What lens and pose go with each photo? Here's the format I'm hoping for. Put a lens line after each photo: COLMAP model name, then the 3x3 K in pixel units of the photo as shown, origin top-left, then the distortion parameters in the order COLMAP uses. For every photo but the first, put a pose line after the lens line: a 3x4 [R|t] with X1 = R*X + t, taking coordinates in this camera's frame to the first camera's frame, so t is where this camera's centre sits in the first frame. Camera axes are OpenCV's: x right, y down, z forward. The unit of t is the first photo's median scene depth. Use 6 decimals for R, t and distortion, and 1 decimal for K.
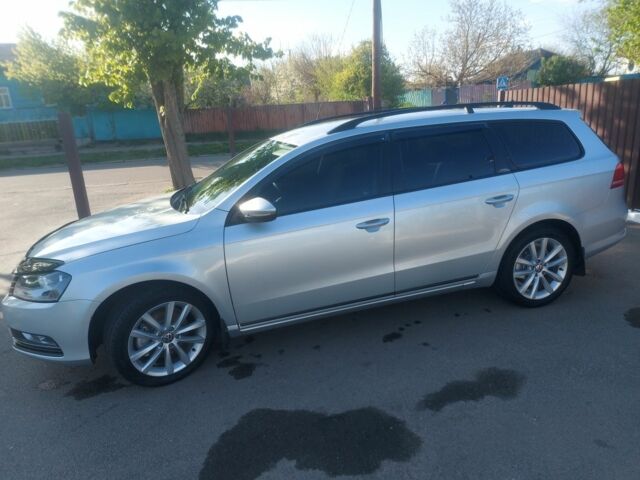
lens RADIAL K [[443.9, 0, 319.2], [0, 443.9, 252.1], [0, 0, 1]] dist [0.076198, -0.073001]
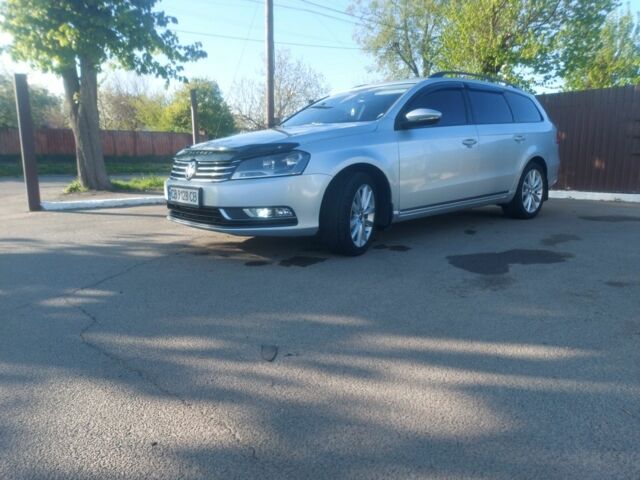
lens RADIAL K [[439.6, 0, 333.0], [0, 439.6, 241.3], [0, 0, 1]] dist [0.079517, -0.063621]
pose [[0.911312, -0.025342, 0.410935, -0.733222], [0.070140, 0.993069, -0.094304, 0.298424], [-0.405697, 0.114764, 0.906774, -0.051576]]
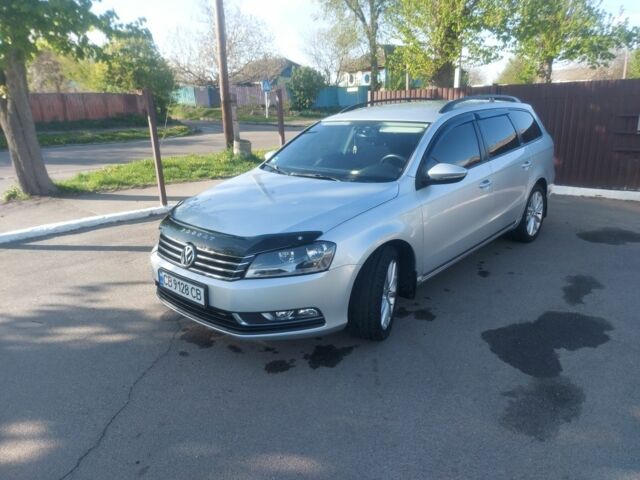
lens RADIAL K [[439.6, 0, 333.0], [0, 439.6, 241.3], [0, 0, 1]] dist [0.079517, -0.063621]
pose [[0.860171, -0.115288, 0.496805, -0.786906], [0.124018, 0.992159, 0.015513, 0.022840], [-0.494698, 0.048269, 0.867724, 0.094020]]
